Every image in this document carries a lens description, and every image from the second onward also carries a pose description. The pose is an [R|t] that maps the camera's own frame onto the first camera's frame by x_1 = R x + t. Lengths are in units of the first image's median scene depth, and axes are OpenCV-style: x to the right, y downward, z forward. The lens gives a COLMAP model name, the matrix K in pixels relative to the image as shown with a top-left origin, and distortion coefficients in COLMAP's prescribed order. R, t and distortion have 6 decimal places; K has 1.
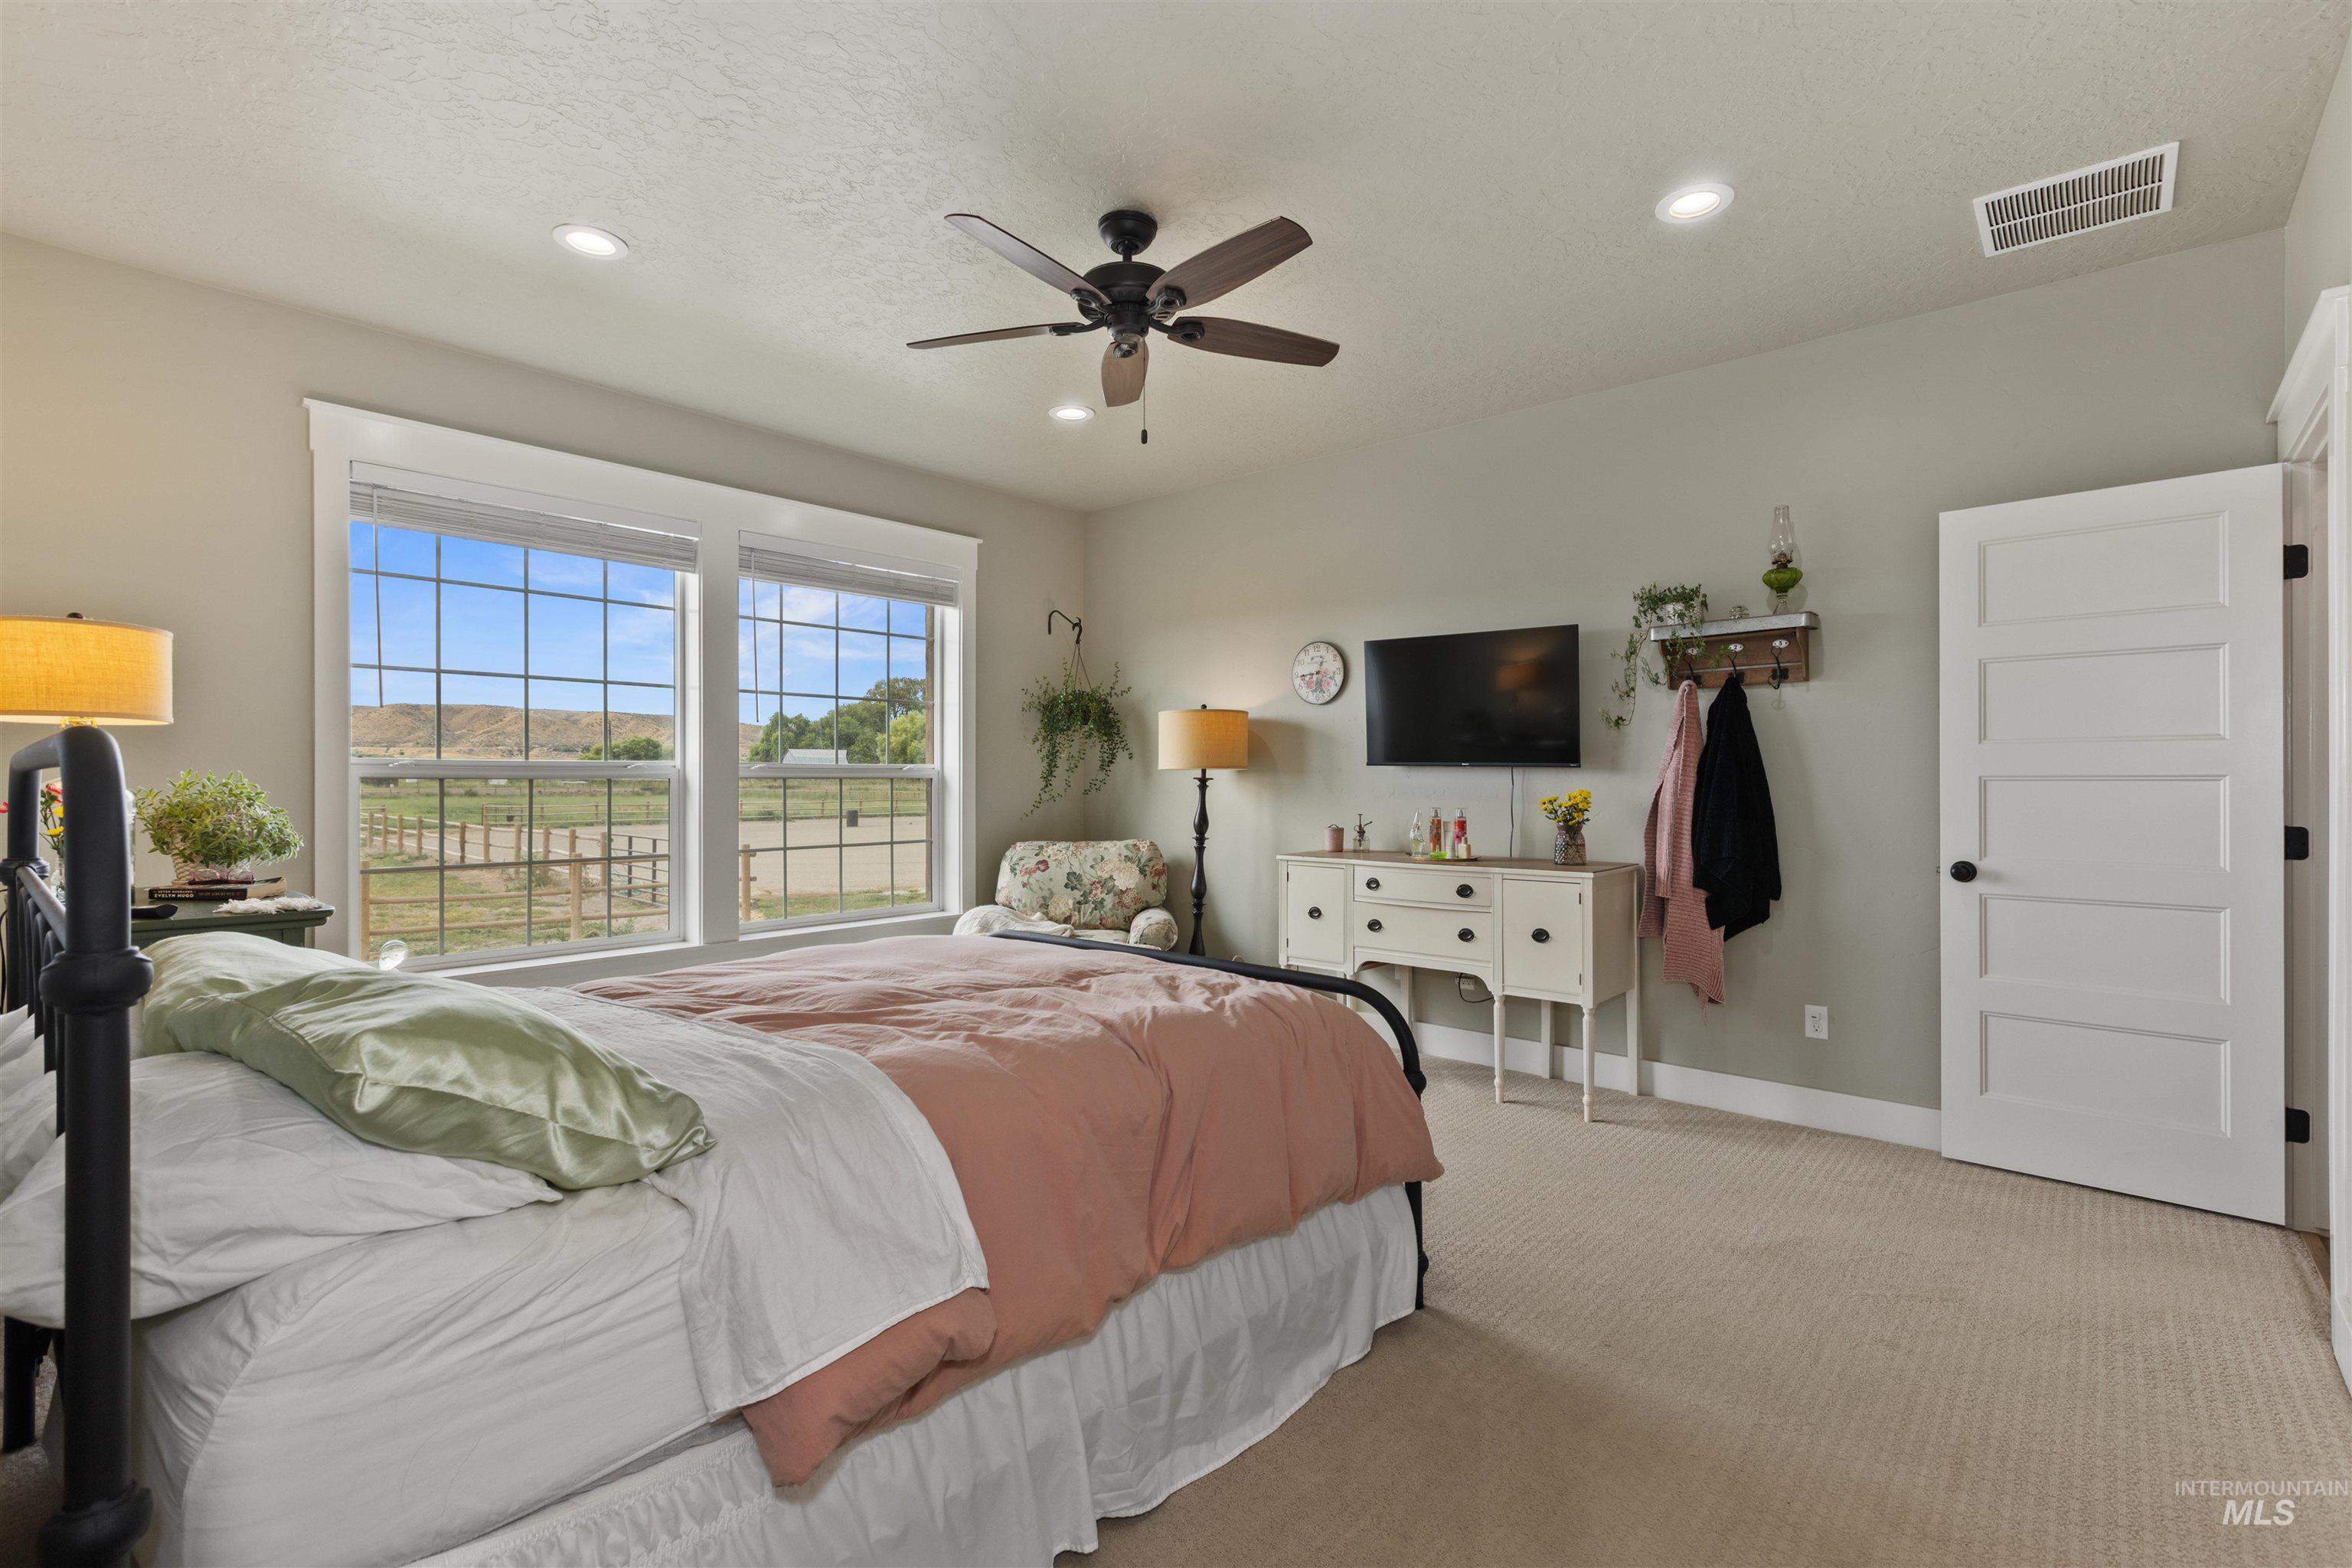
lens RADIAL K [[1065.7, 0, 1179.6], [0, 1065.7, 784.0], [0, 0, 1]] dist [0.000834, -0.002212]
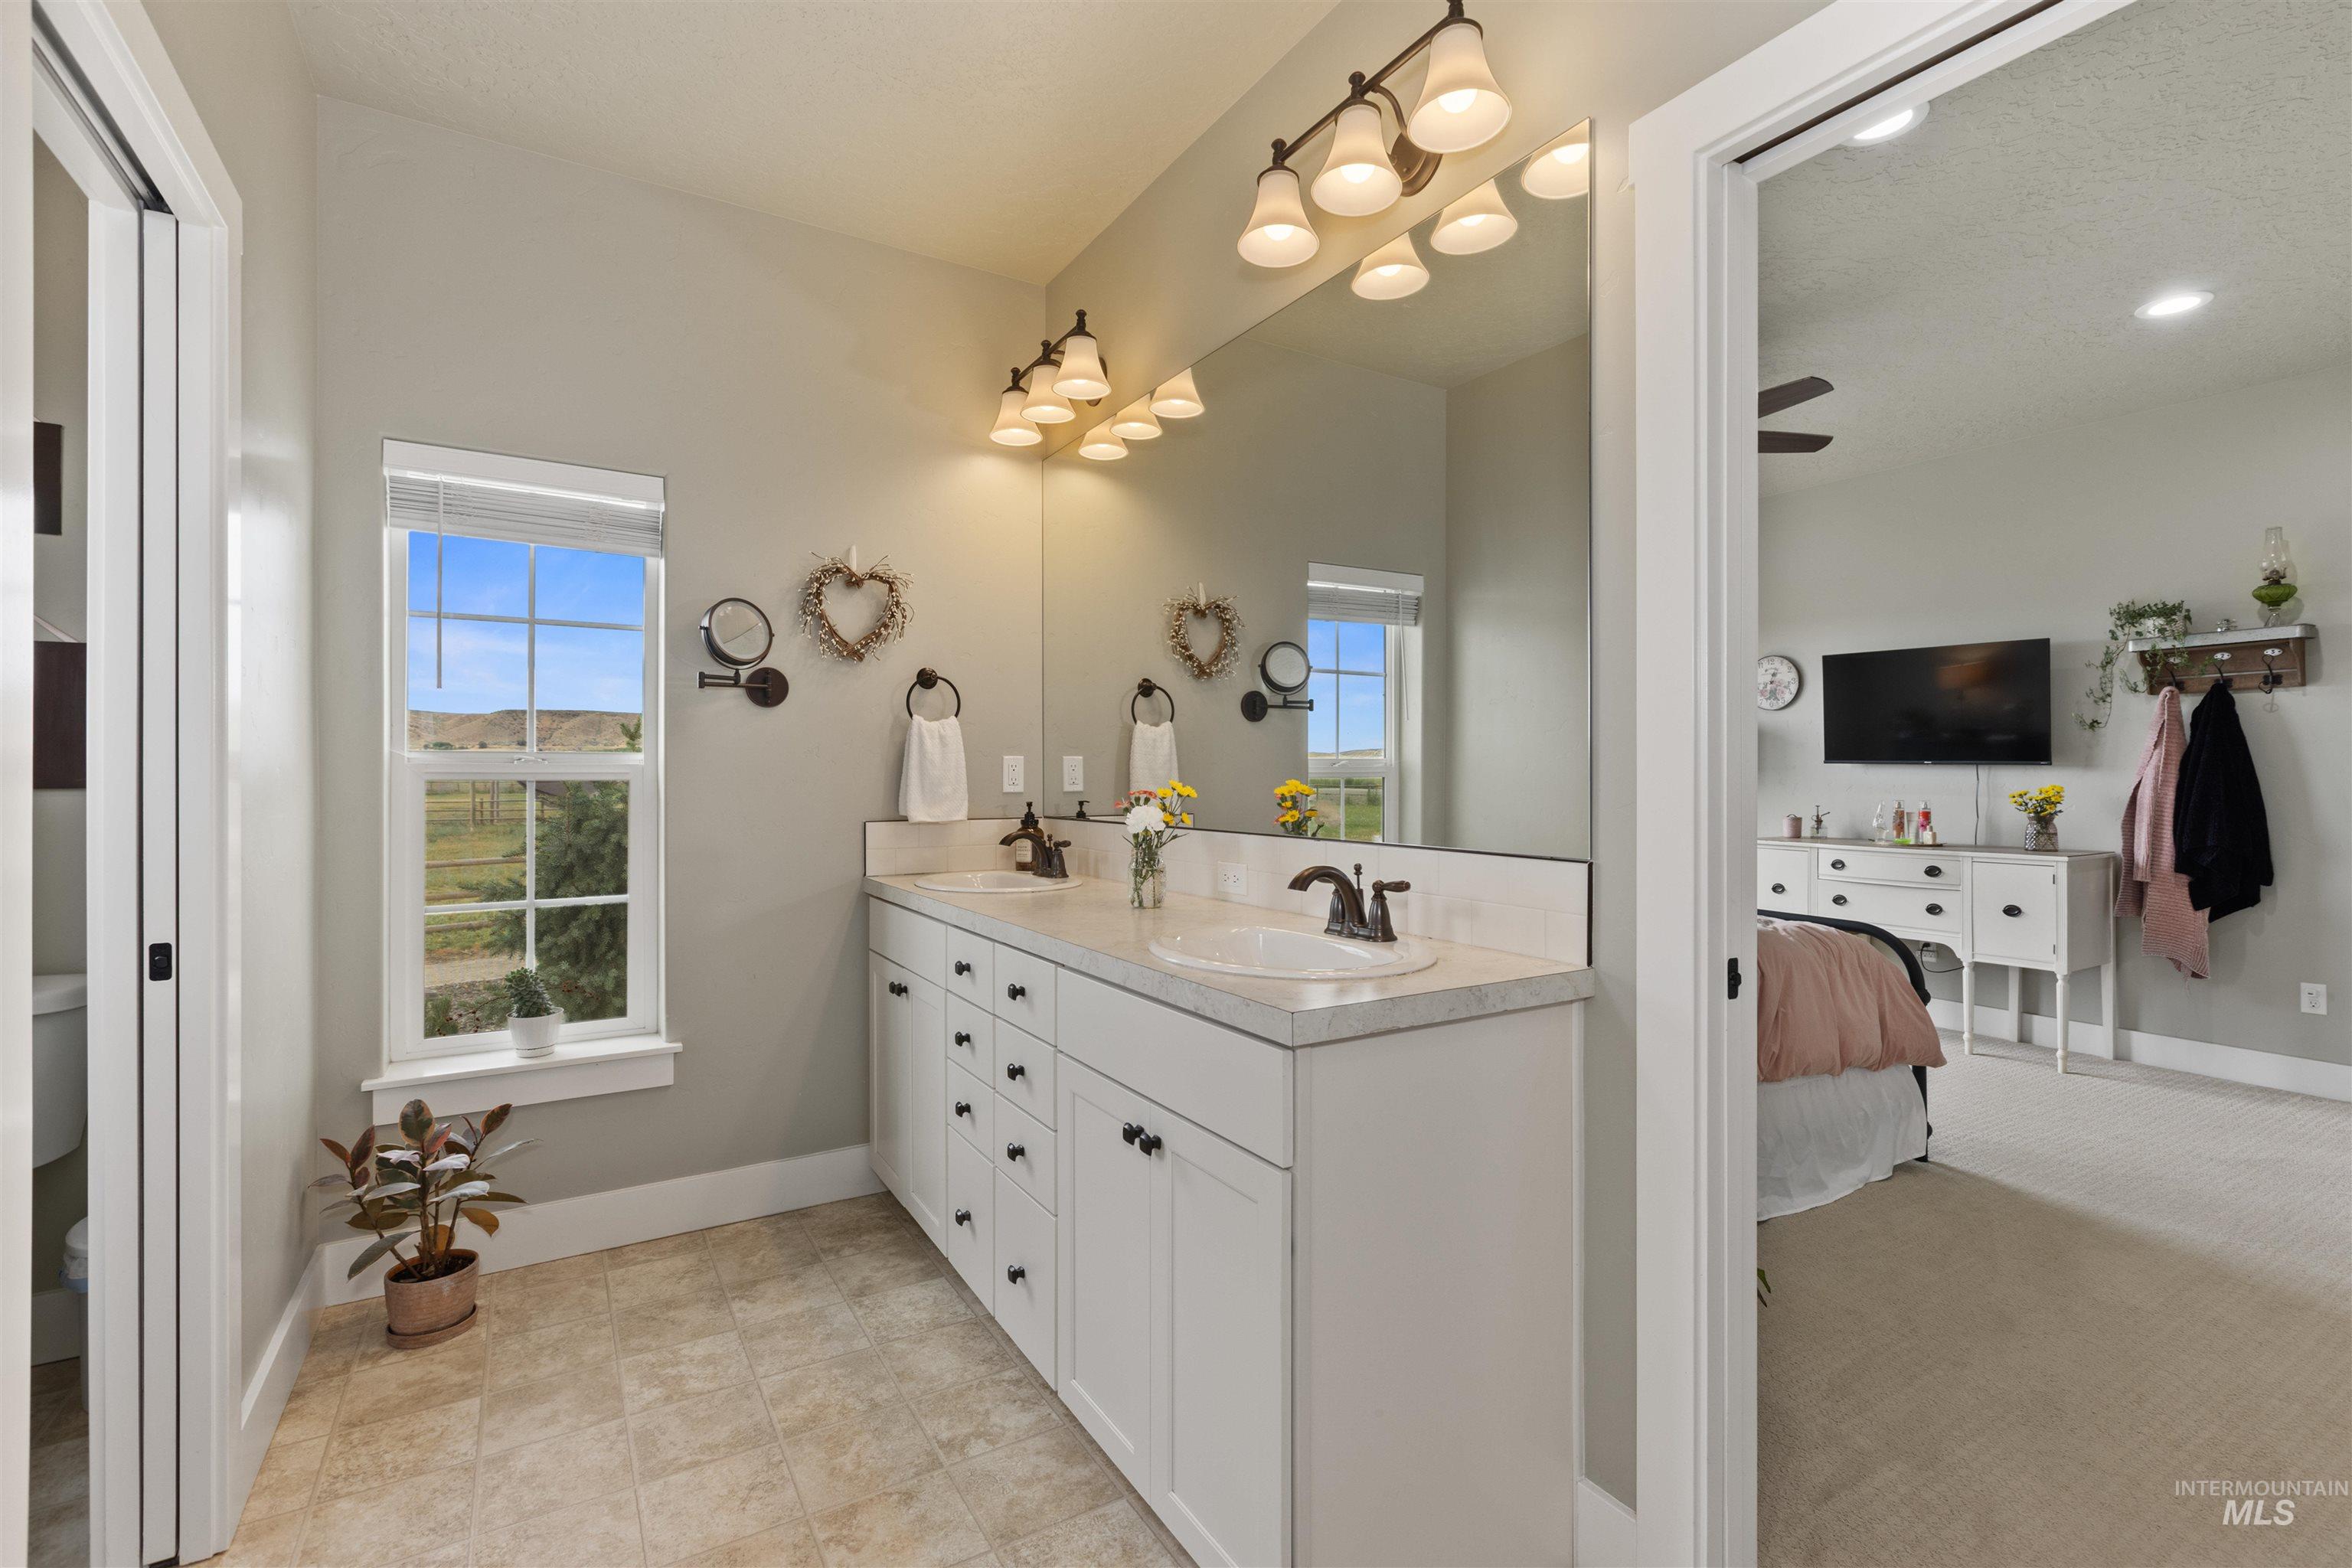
lens RADIAL K [[1065.7, 0, 1173.5], [0, 1065.7, 776.2], [0, 0, 1]] dist [0.000834, -0.002212]
pose [[0.951965, 0.002175, -0.306198, -0.167483], [-0.003169, 0.999991, -0.002748, 0.002308], [0.306189, 0.003586, 0.951964, -0.365548]]
